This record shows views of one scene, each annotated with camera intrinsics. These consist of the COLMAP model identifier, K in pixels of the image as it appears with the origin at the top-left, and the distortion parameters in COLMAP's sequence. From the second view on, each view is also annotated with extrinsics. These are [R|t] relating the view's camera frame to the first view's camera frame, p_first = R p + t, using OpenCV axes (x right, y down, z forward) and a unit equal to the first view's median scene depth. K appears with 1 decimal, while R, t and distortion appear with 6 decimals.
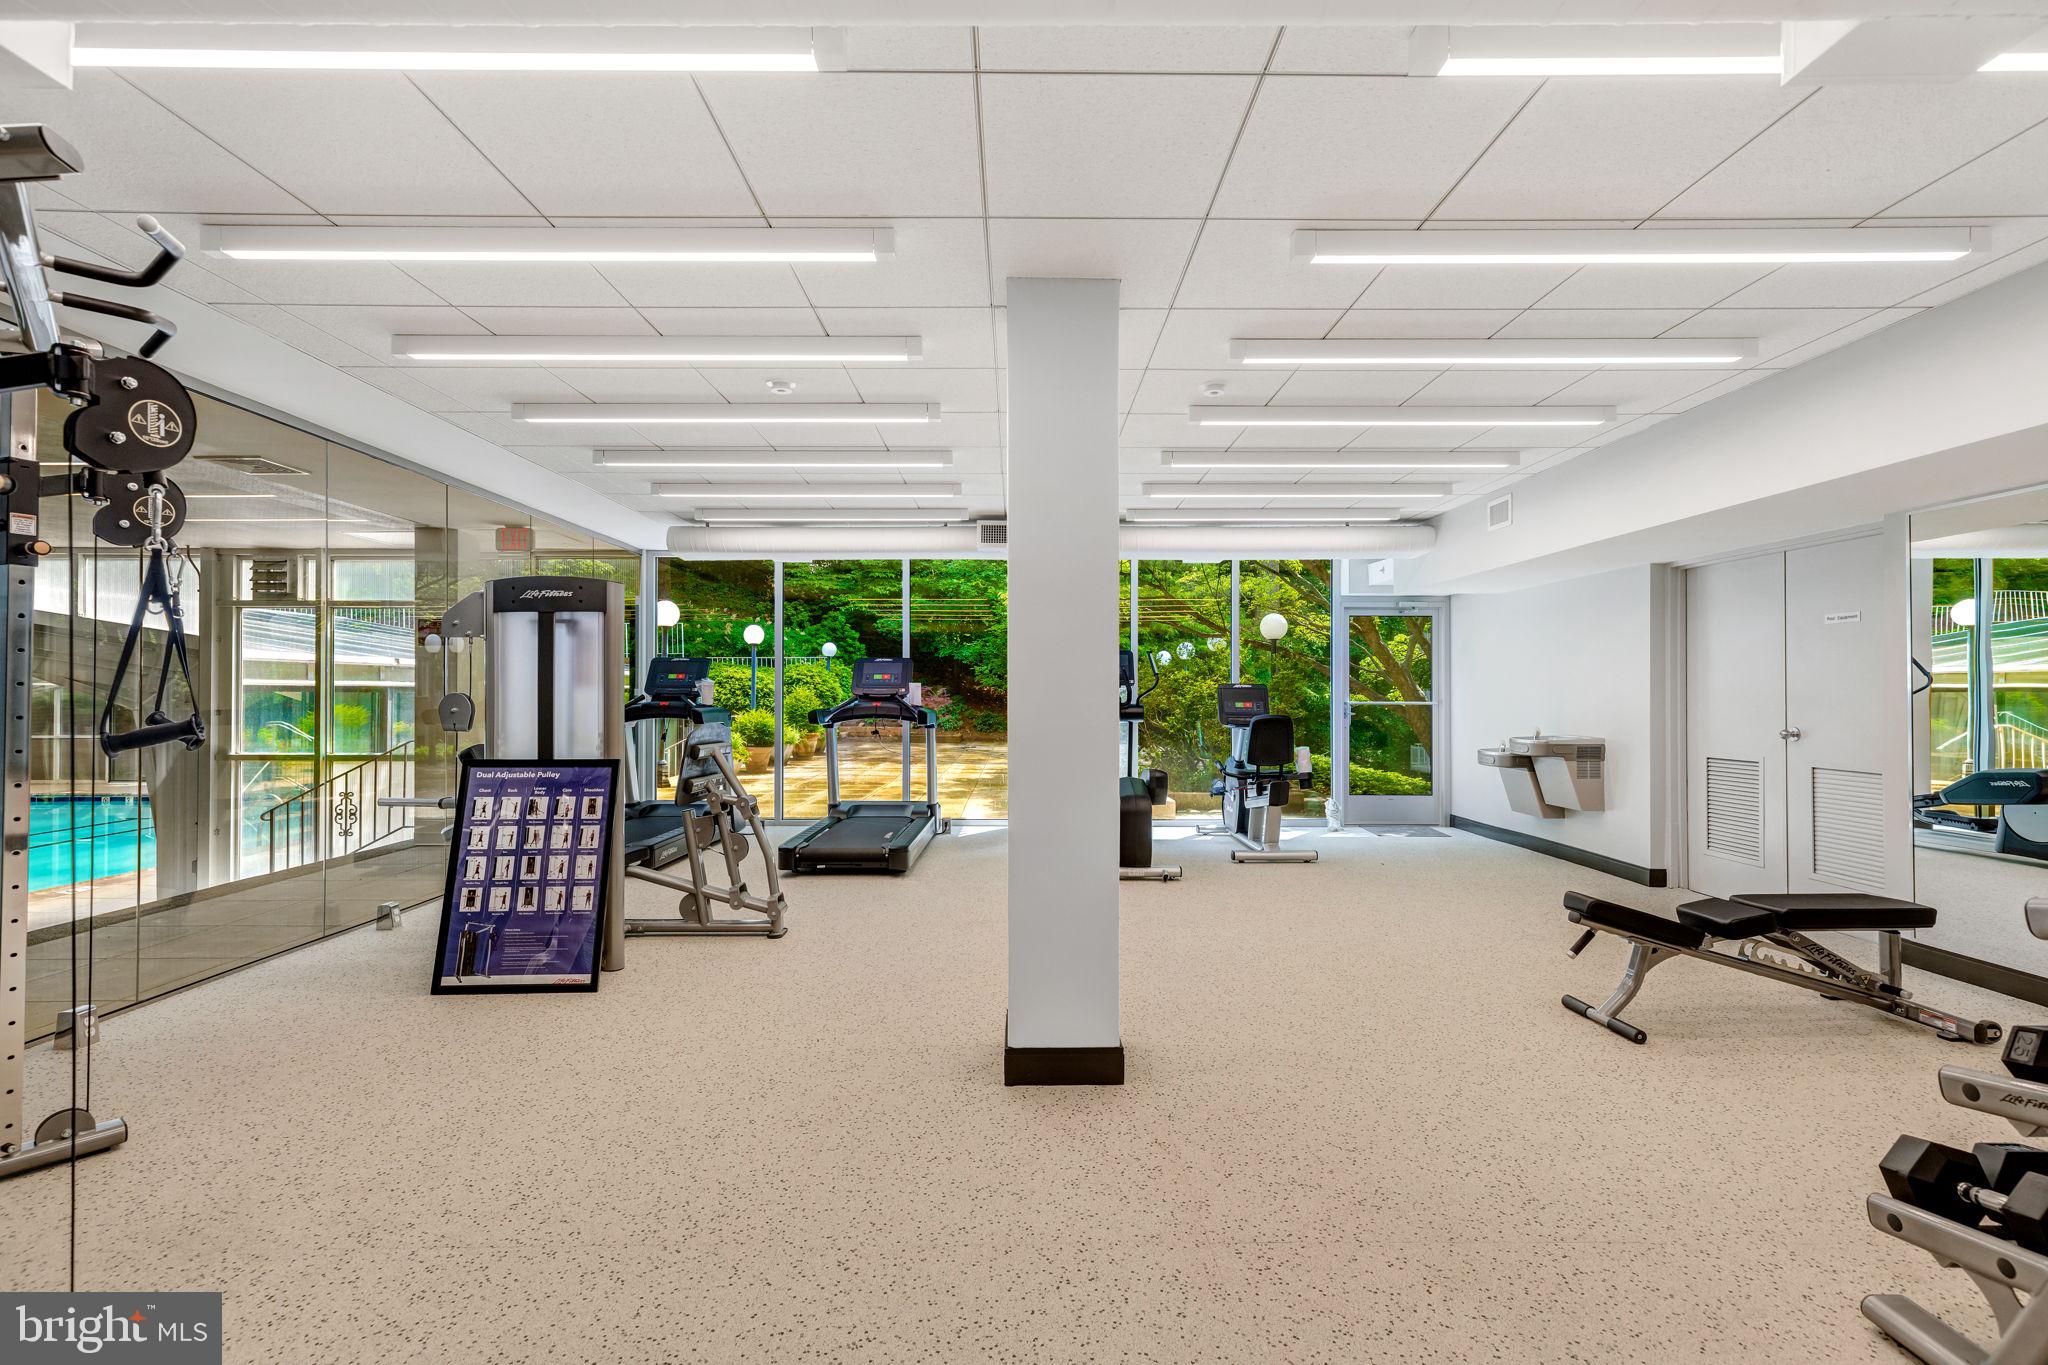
lens RADIAL K [[951.8, 0, 1024.5], [0, 951.8, 682.2], [0, 0, 1]] dist [0.002912, 0.001422]
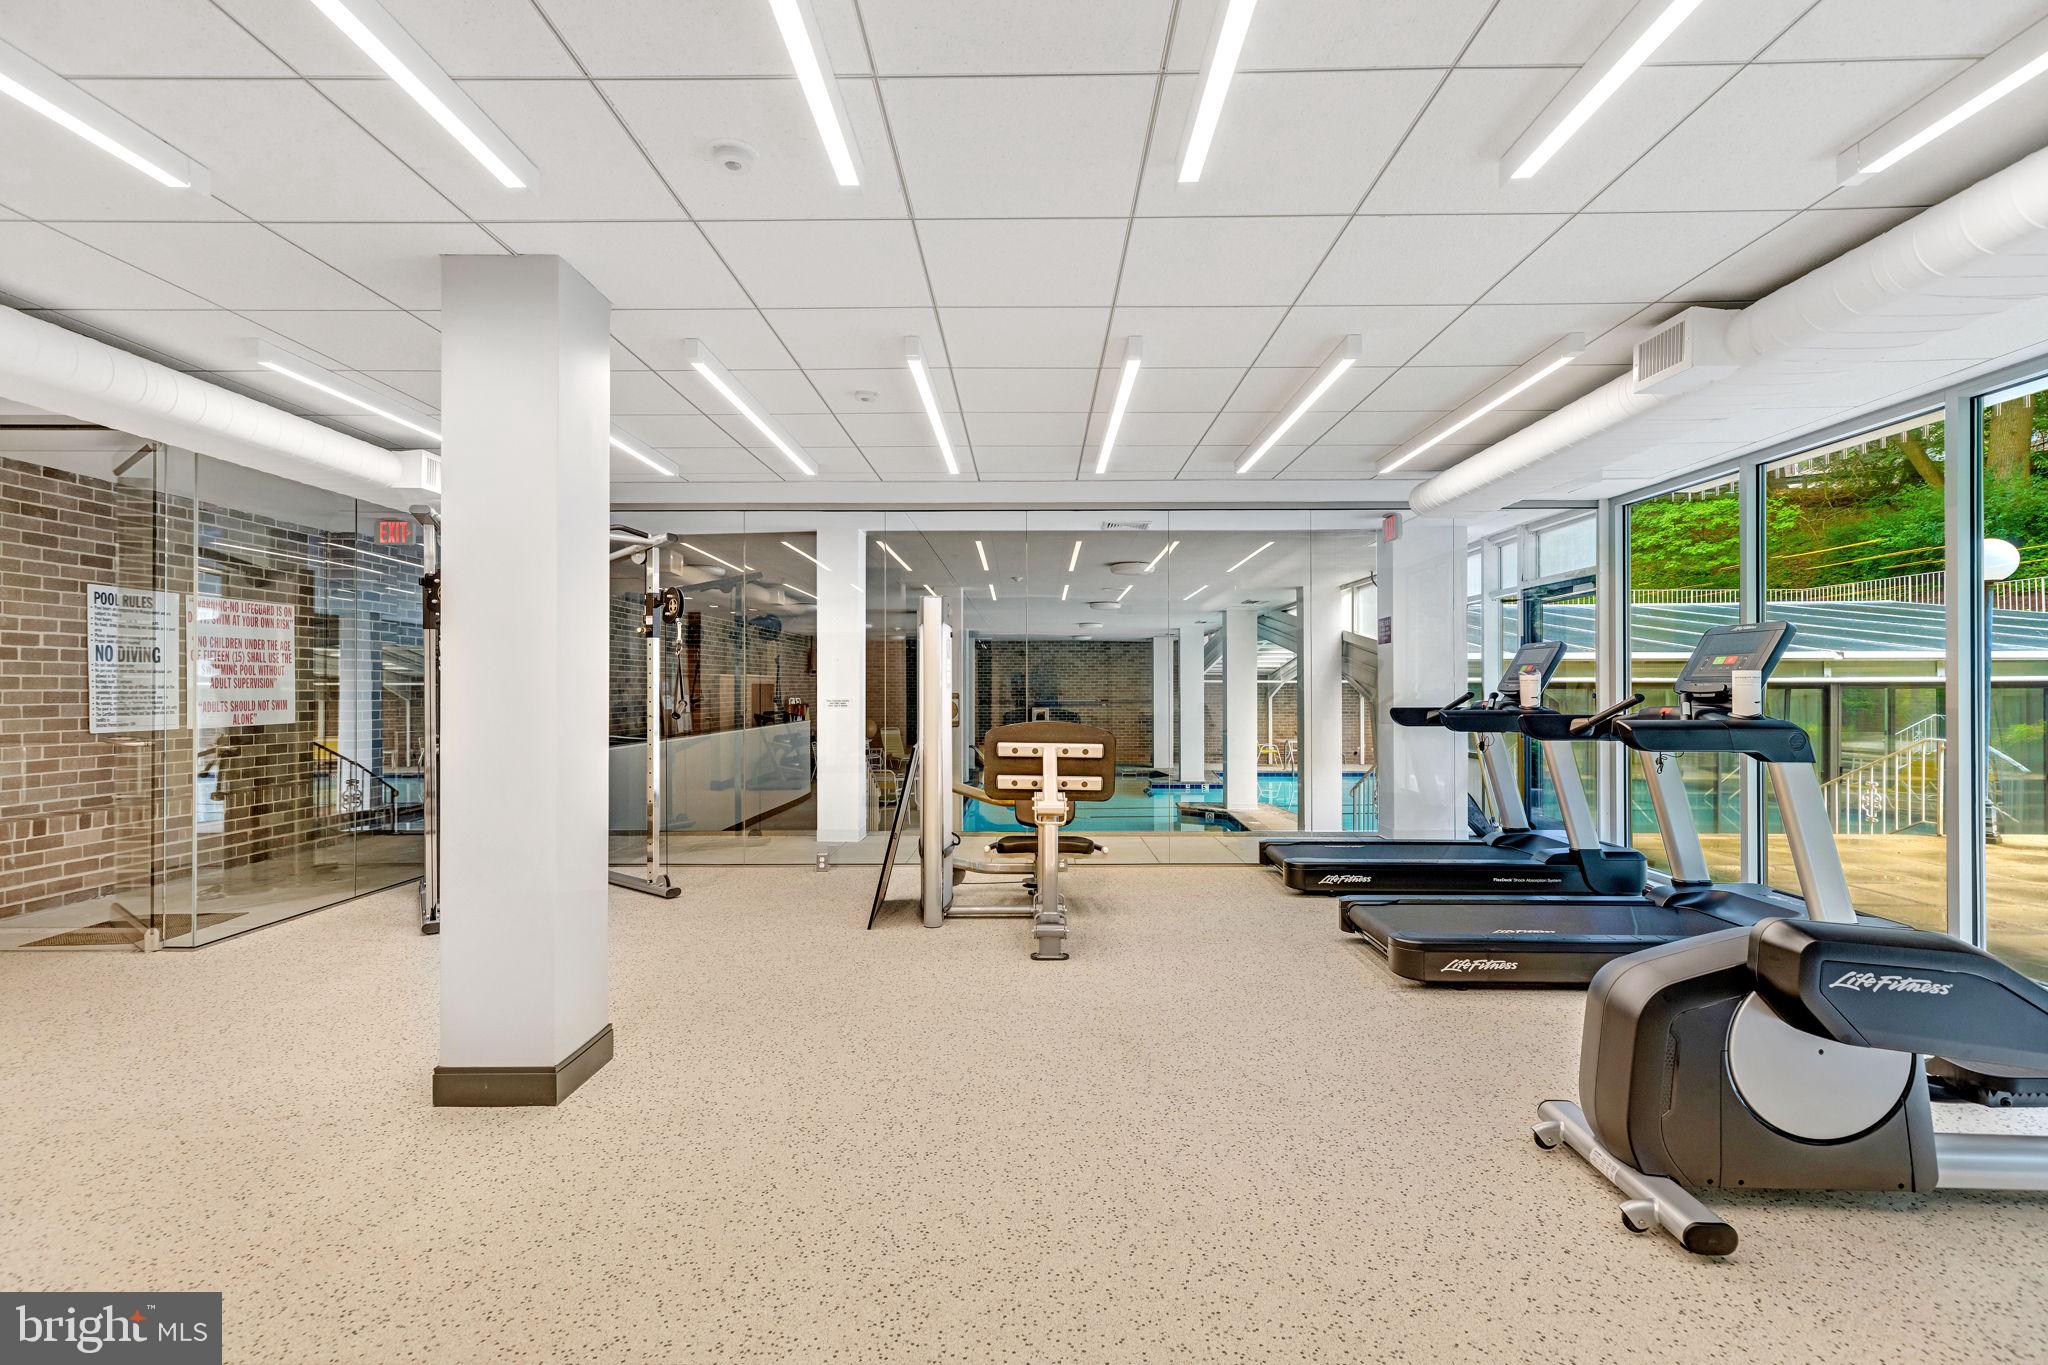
lens RADIAL K [[951.8, 0, 1025.1], [0, 951.8, 686.0], [0, 0, 1]] dist [0.002912, 0.001422]
pose [[-0.019163, -0.000900, -0.999816, 1.040329], [0.007752, 0.999969, -0.001049, 0.014886], [0.999786, -0.007771, -0.019156, 1.618996]]
